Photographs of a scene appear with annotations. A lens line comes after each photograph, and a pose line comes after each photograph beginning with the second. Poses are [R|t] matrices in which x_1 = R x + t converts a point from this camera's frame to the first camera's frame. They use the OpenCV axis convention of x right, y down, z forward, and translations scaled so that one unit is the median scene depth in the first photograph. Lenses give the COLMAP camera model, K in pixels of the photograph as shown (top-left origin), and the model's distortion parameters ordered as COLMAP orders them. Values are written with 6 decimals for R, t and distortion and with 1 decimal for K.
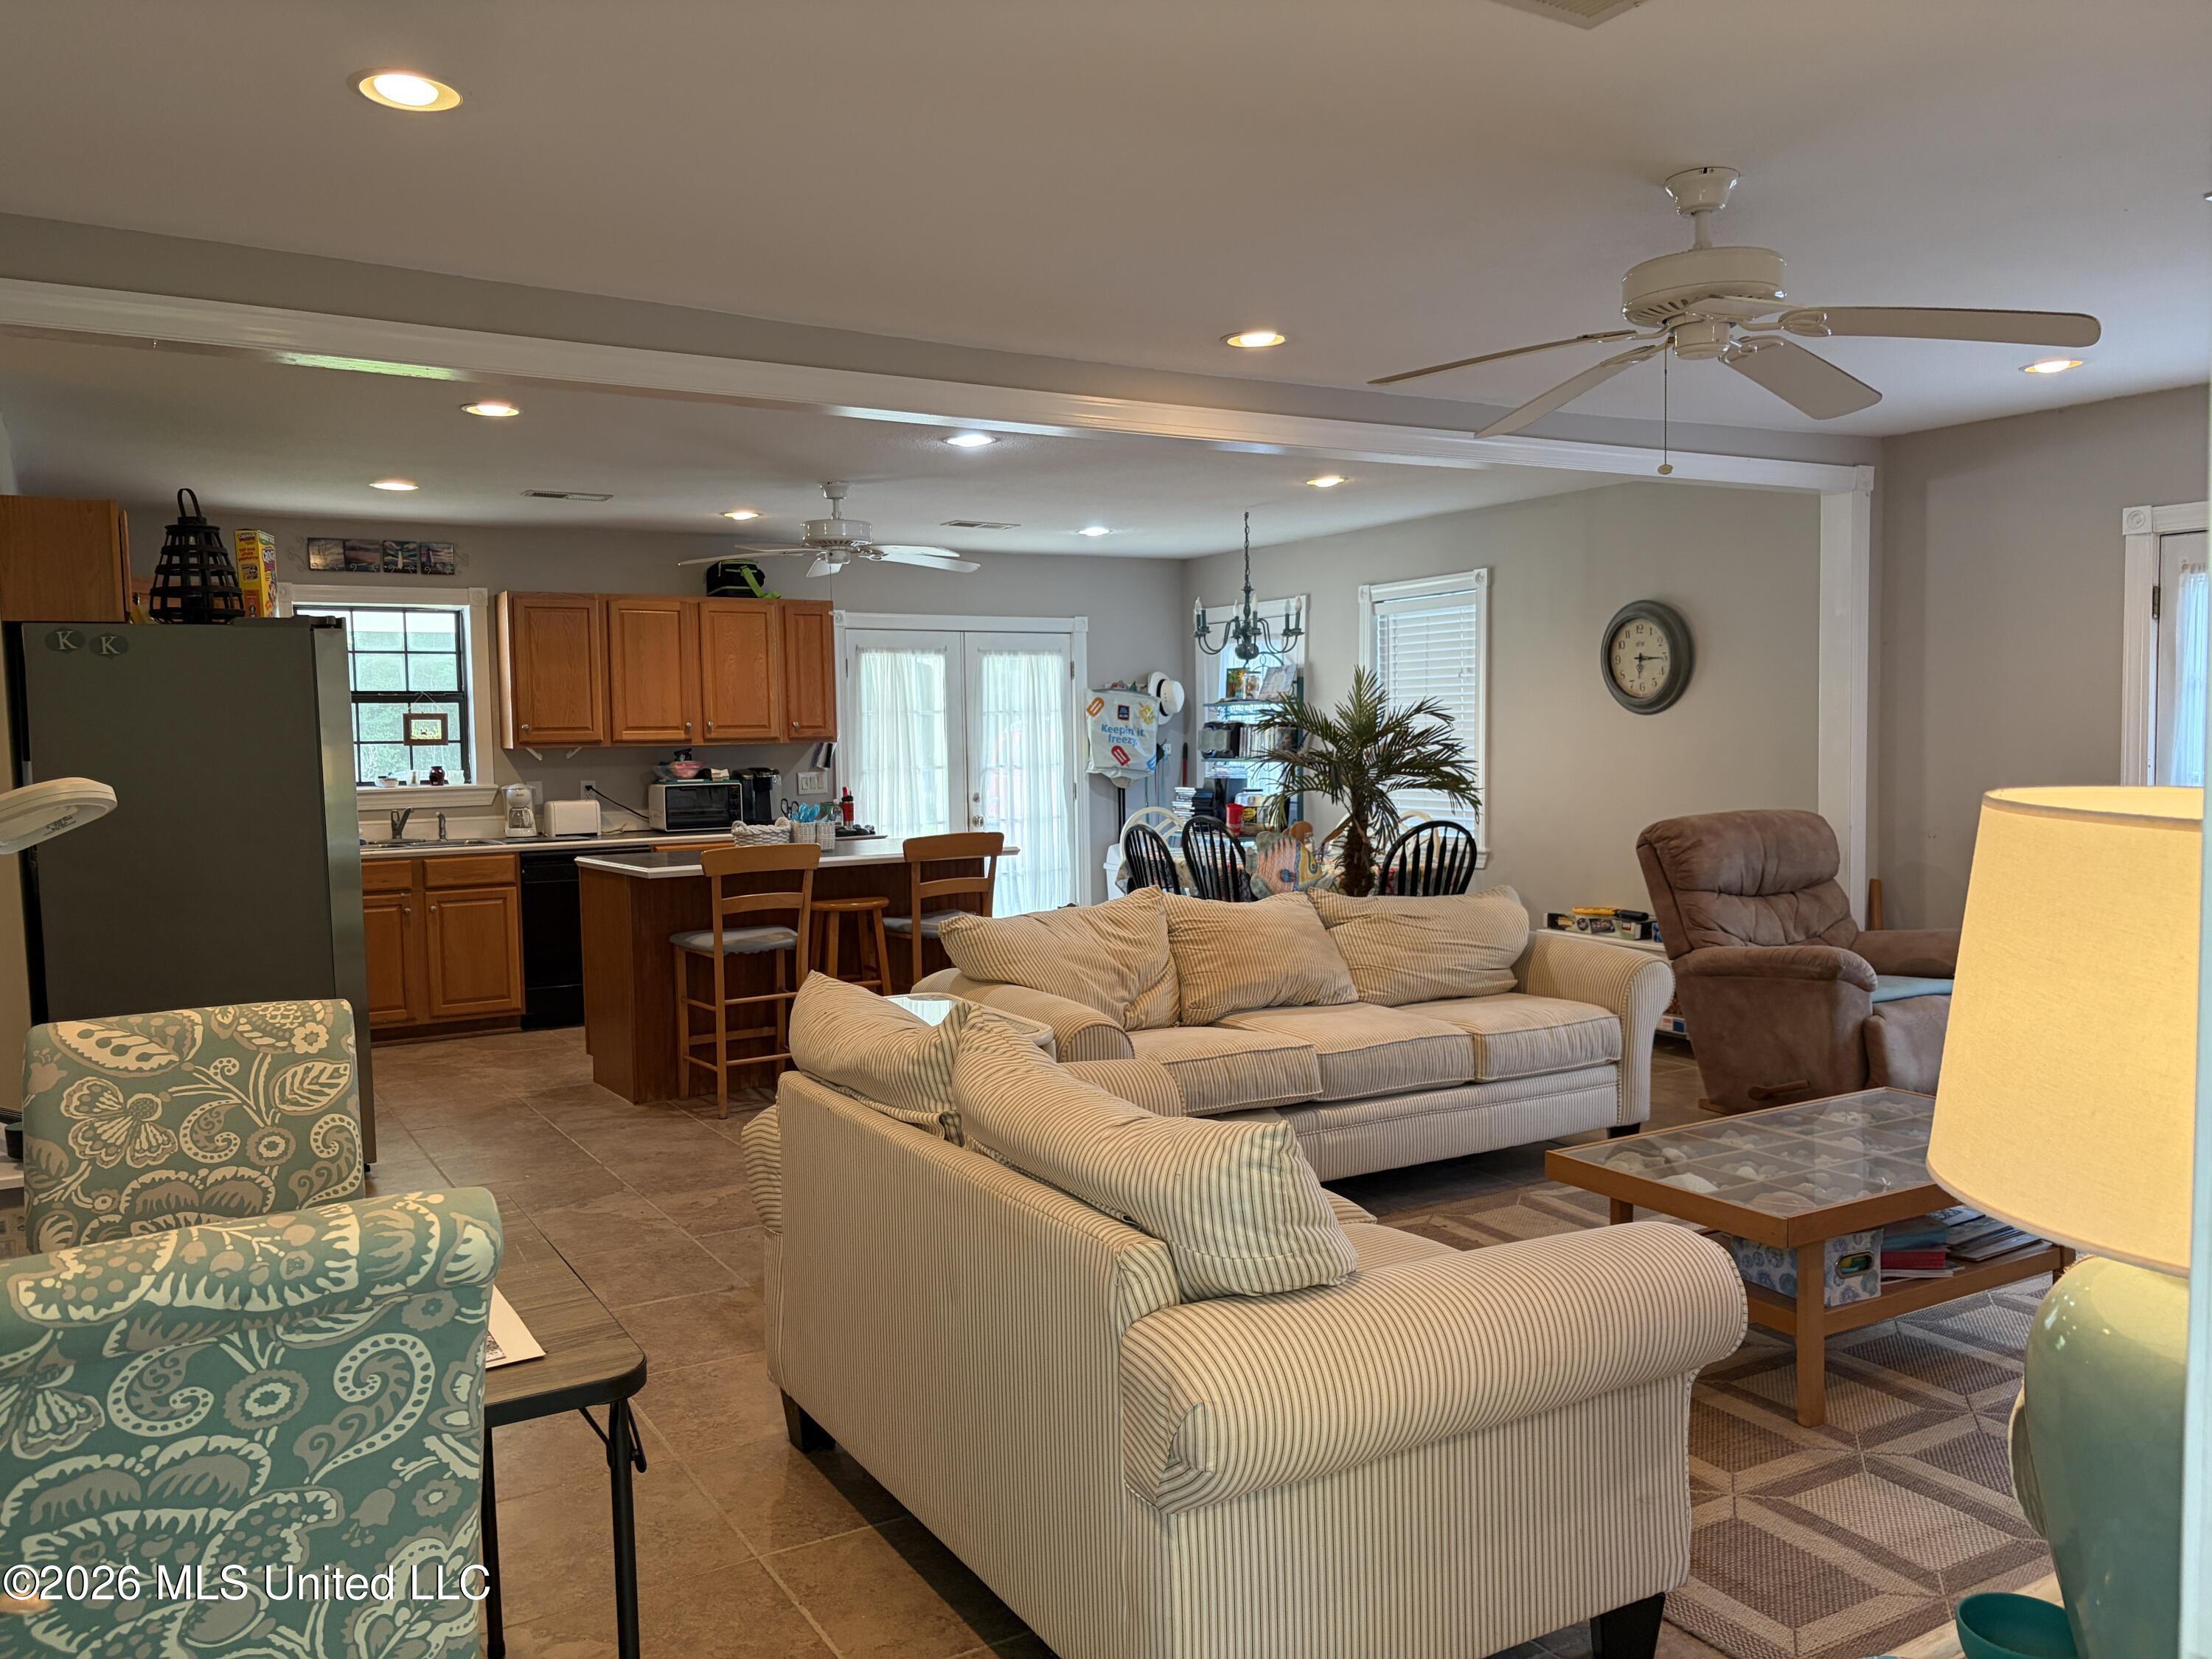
lens RADIAL K [[1677.6, 0, 1107.0], [0, 1677.6, 836.0], [0, 0, 1]] dist [0.068549, -0.072841]
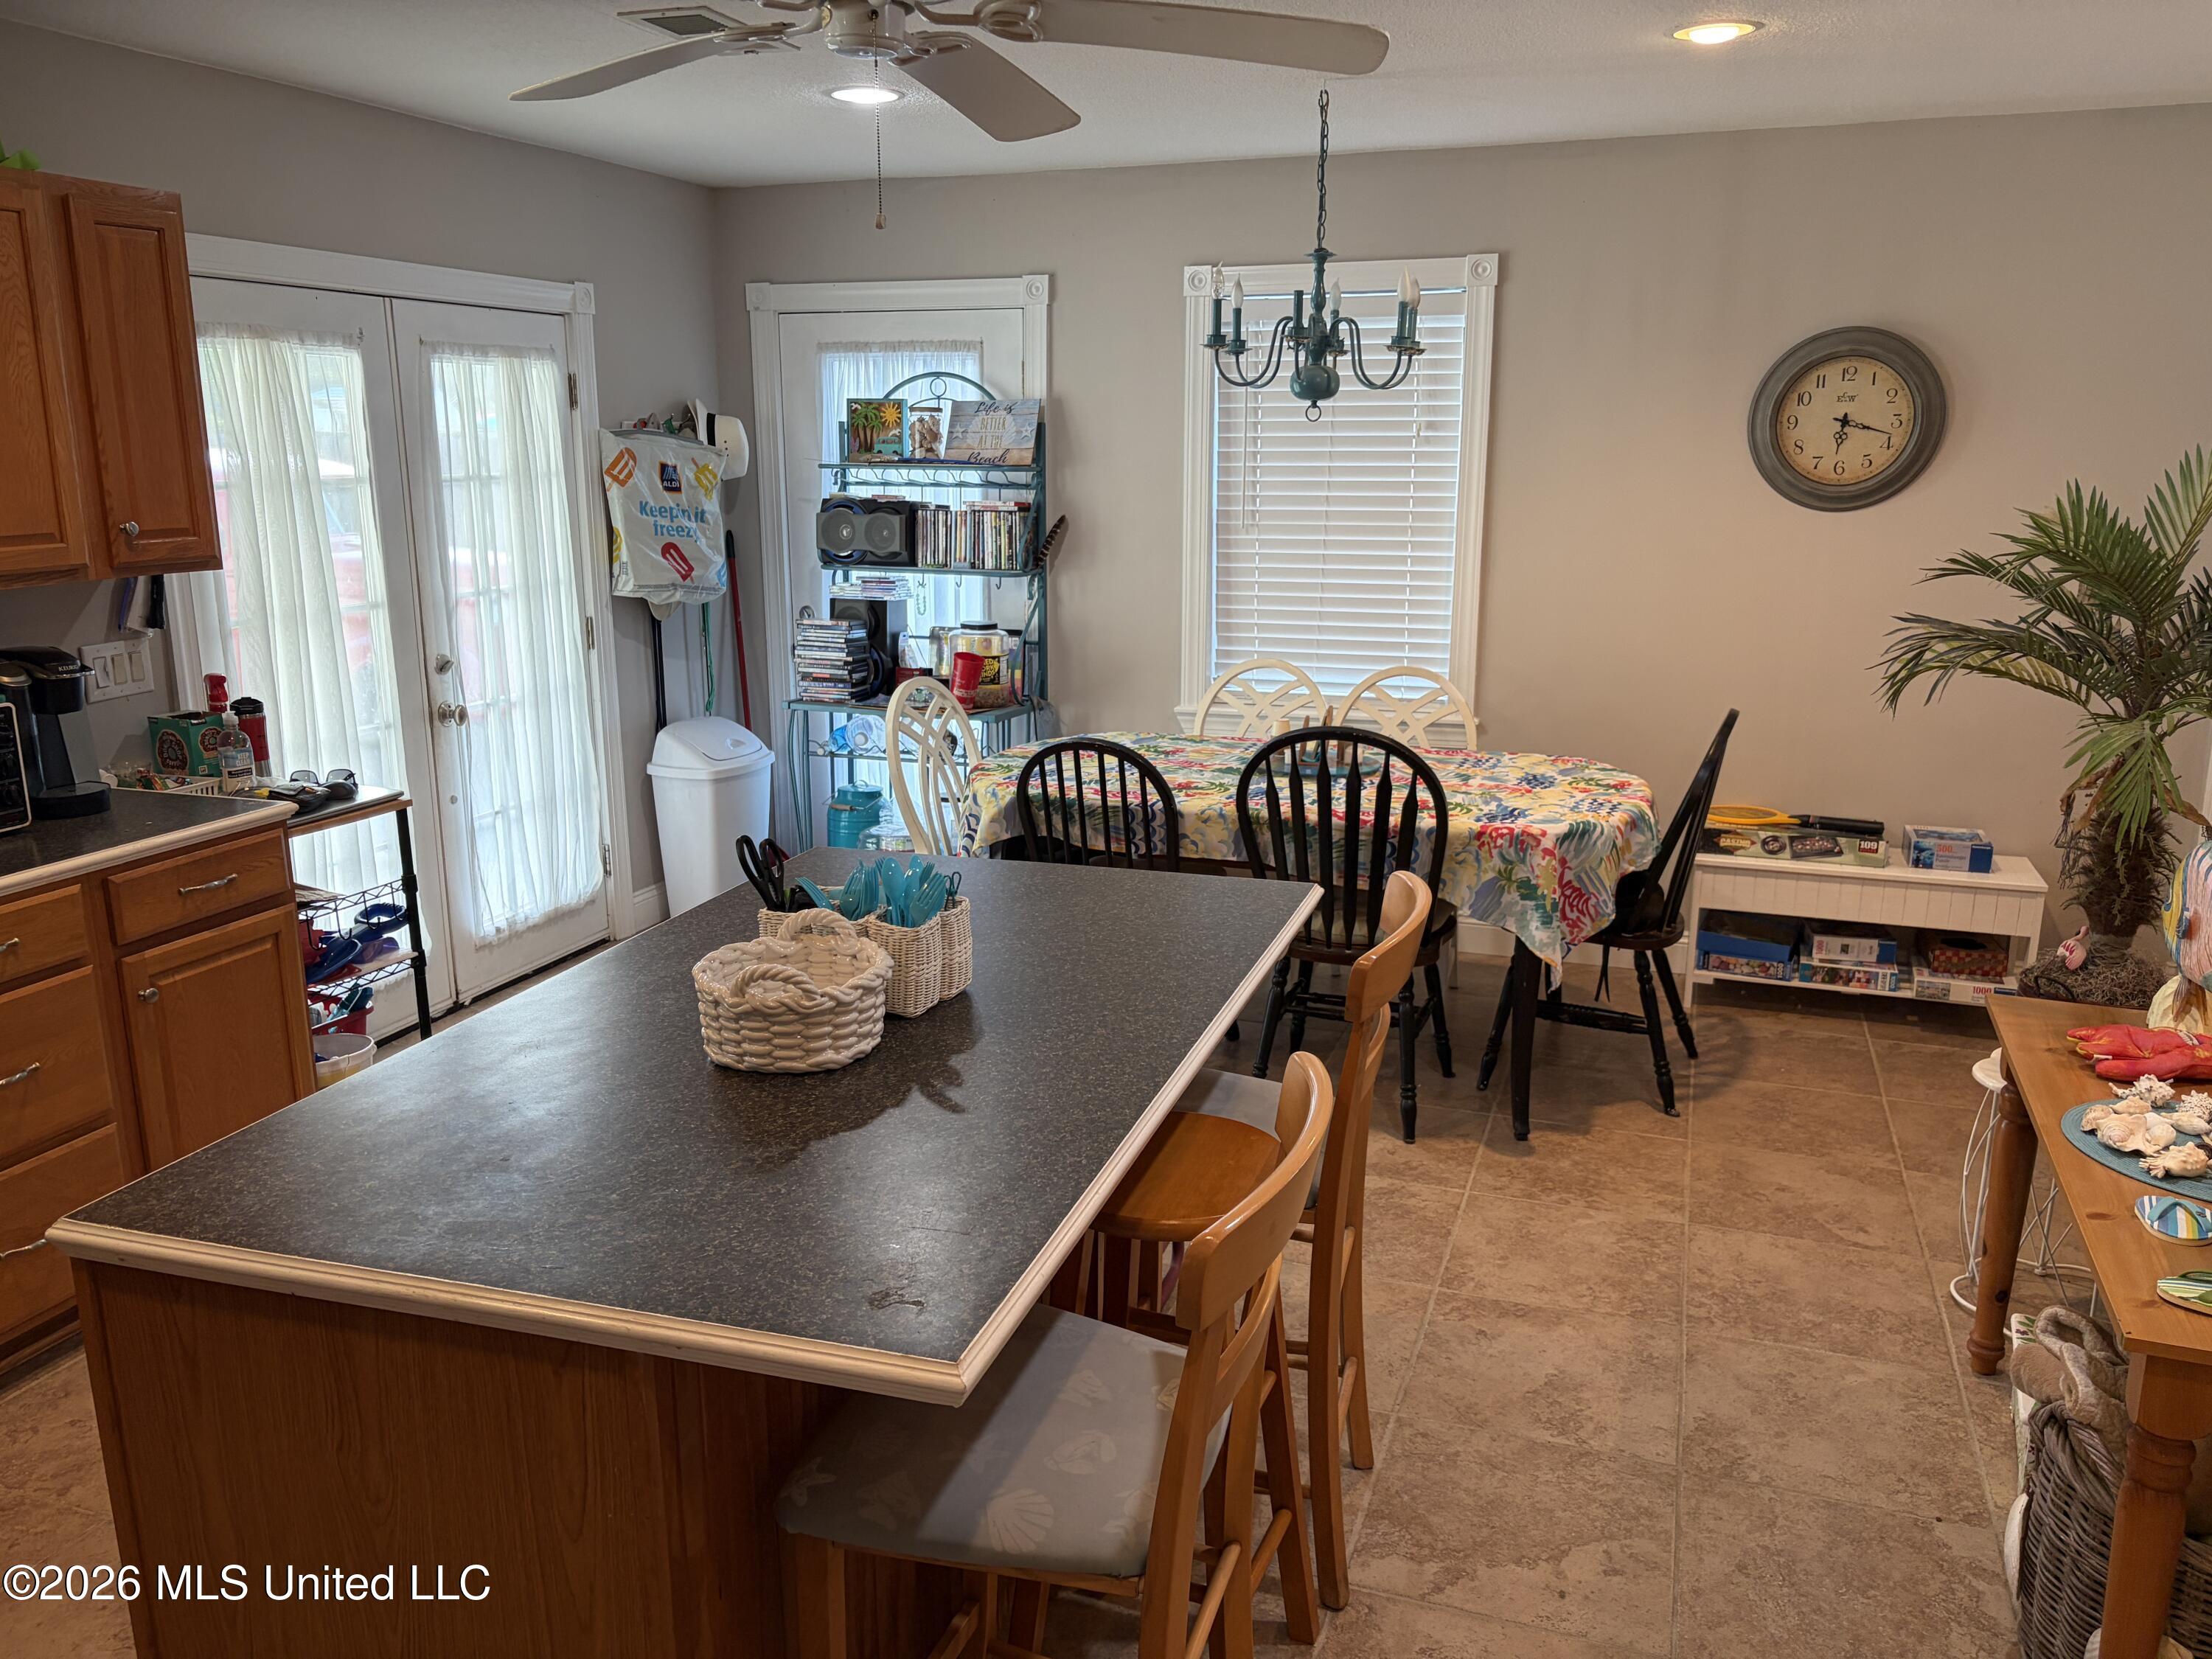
lens RADIAL K [[1653.5, 0, 1119.0], [0, 1653.5, 819.9], [0, 0, 1]] dist [0.034901, -0.070744]
pose [[0.765414, -0.127419, 0.630798, -0.246612], [0.027317, 0.985752, 0.165971, -0.055293], [-0.642959, -0.109805, 0.757989, 0.551571]]
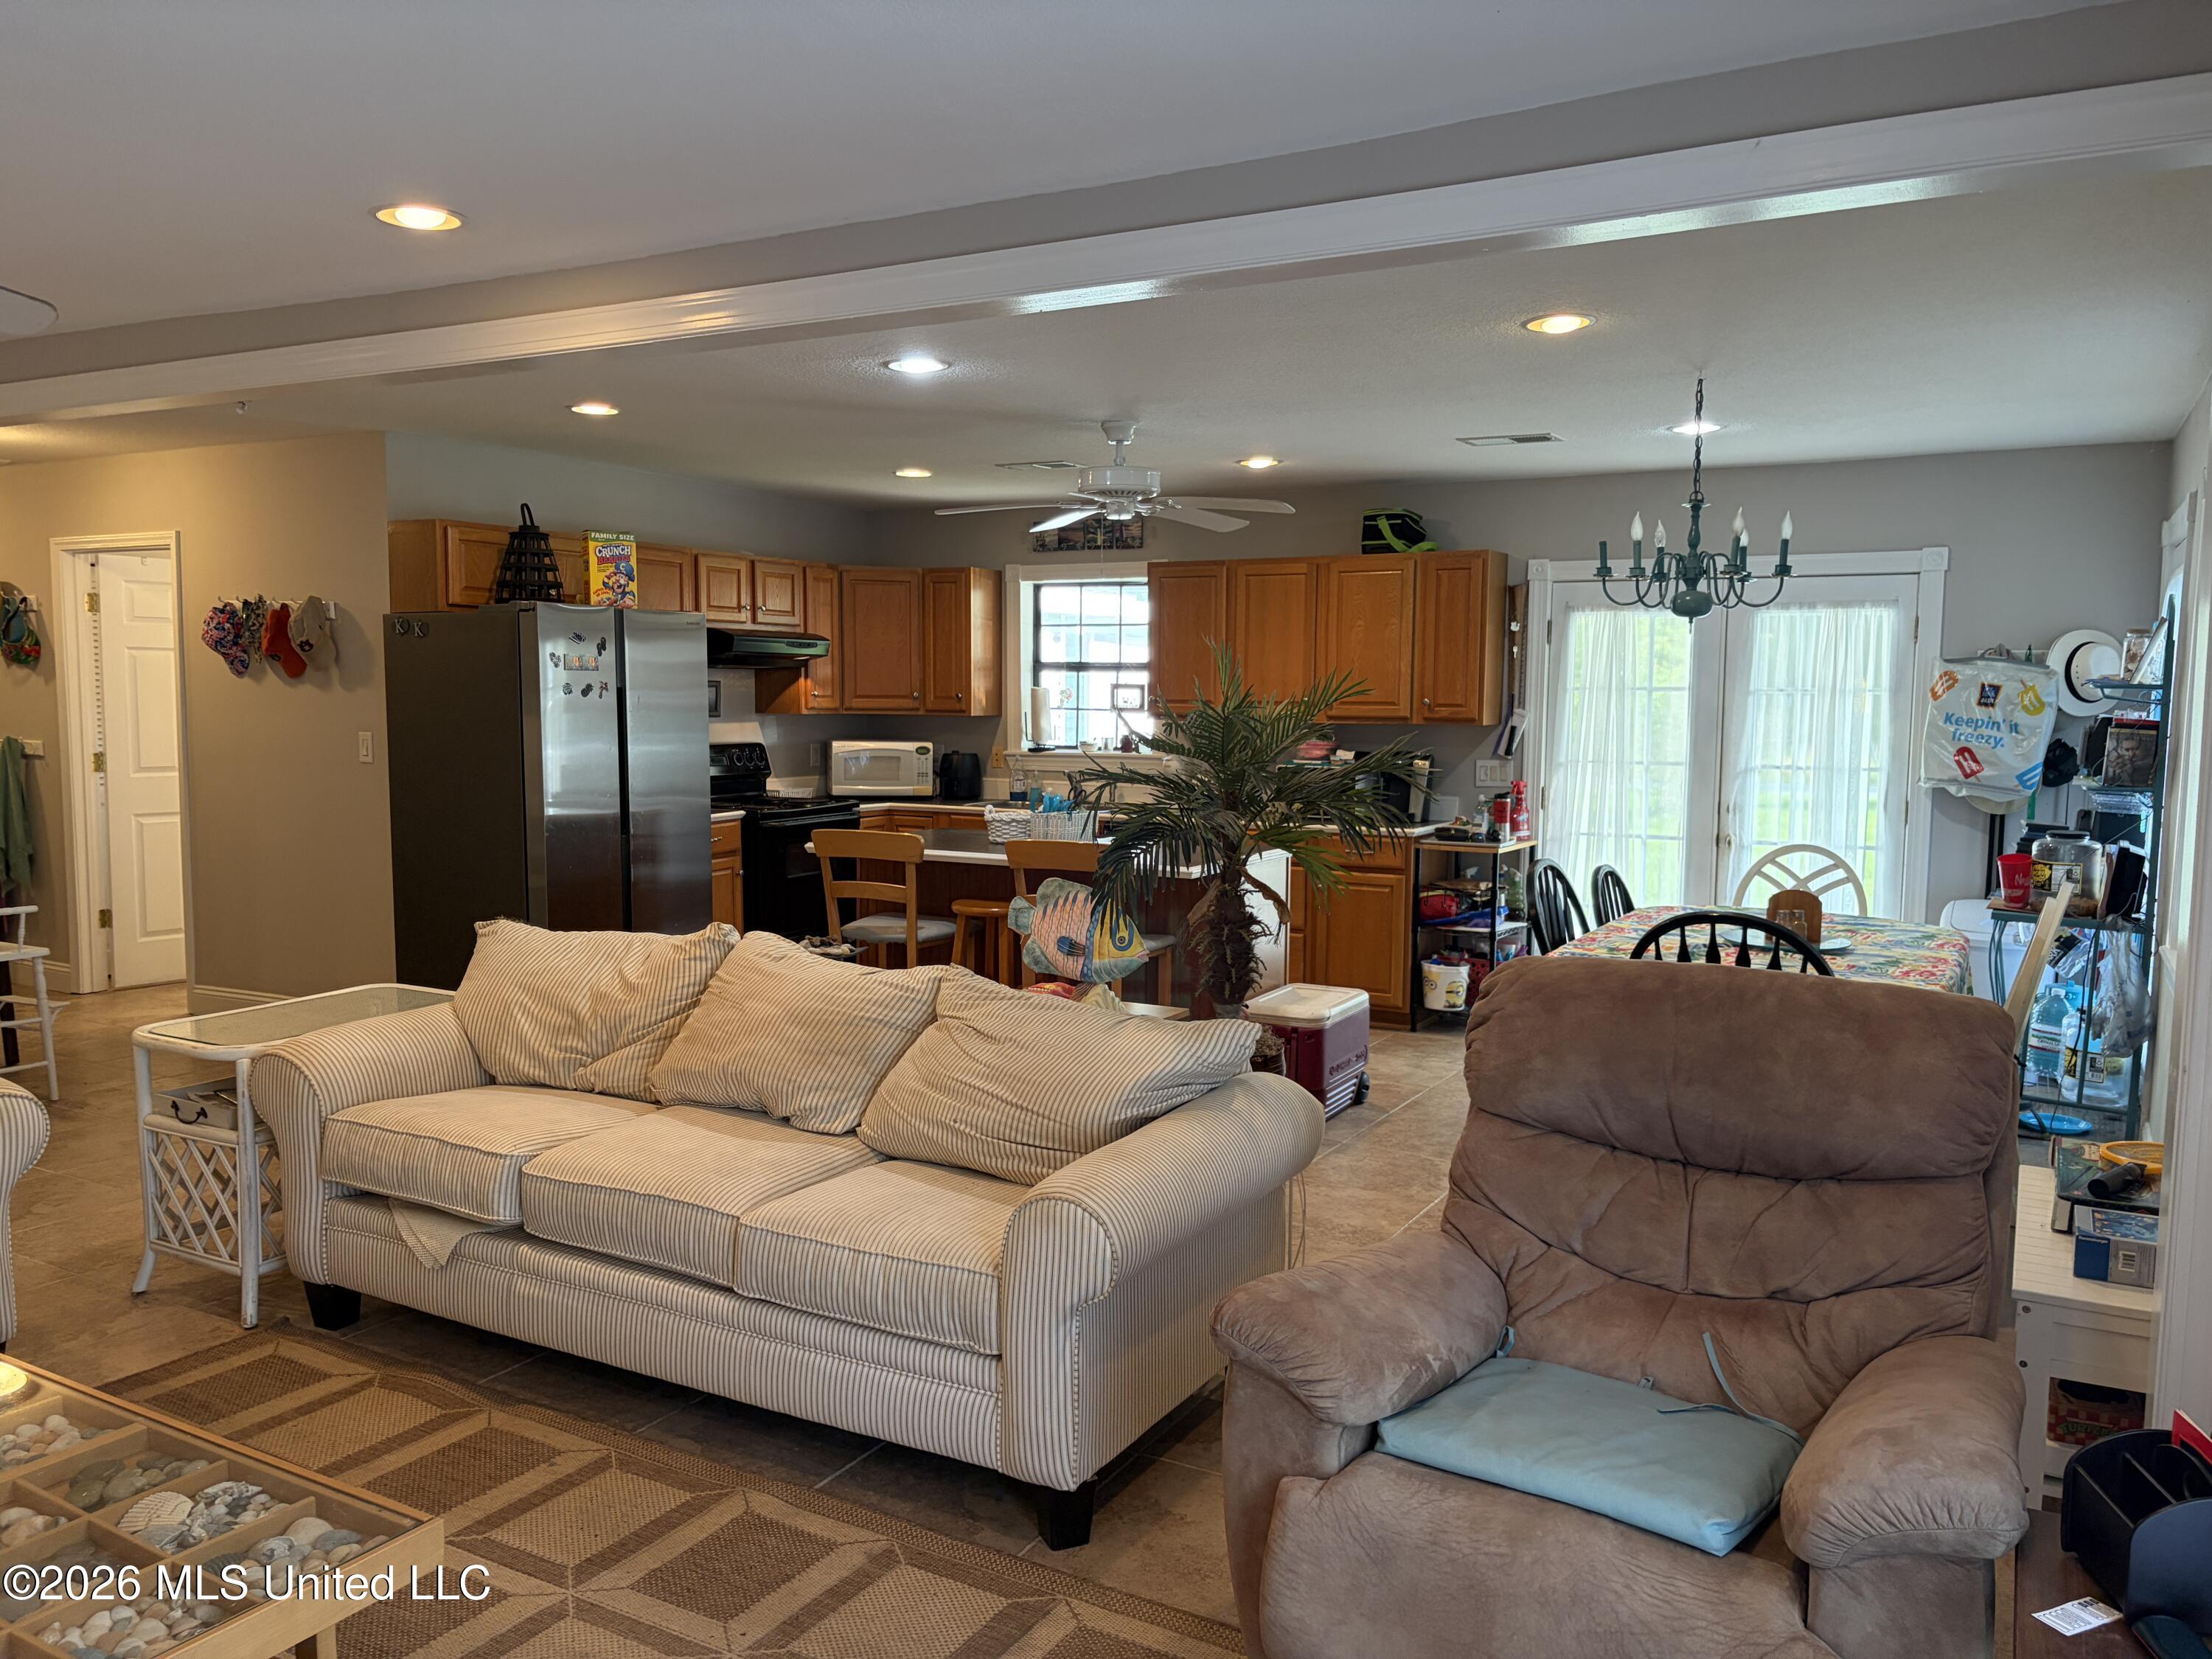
lens RADIAL K [[1677.6, 0, 1107.0], [0, 1677.6, 836.0], [0, 0, 1]] dist [0.068549, -0.072841]
pose [[0.488230, 0.096618, -0.867350, 0.449496], [-0.075558, 0.994801, 0.068285, -0.043266], [0.869438, 0.032196, 0.492992, 0.434115]]
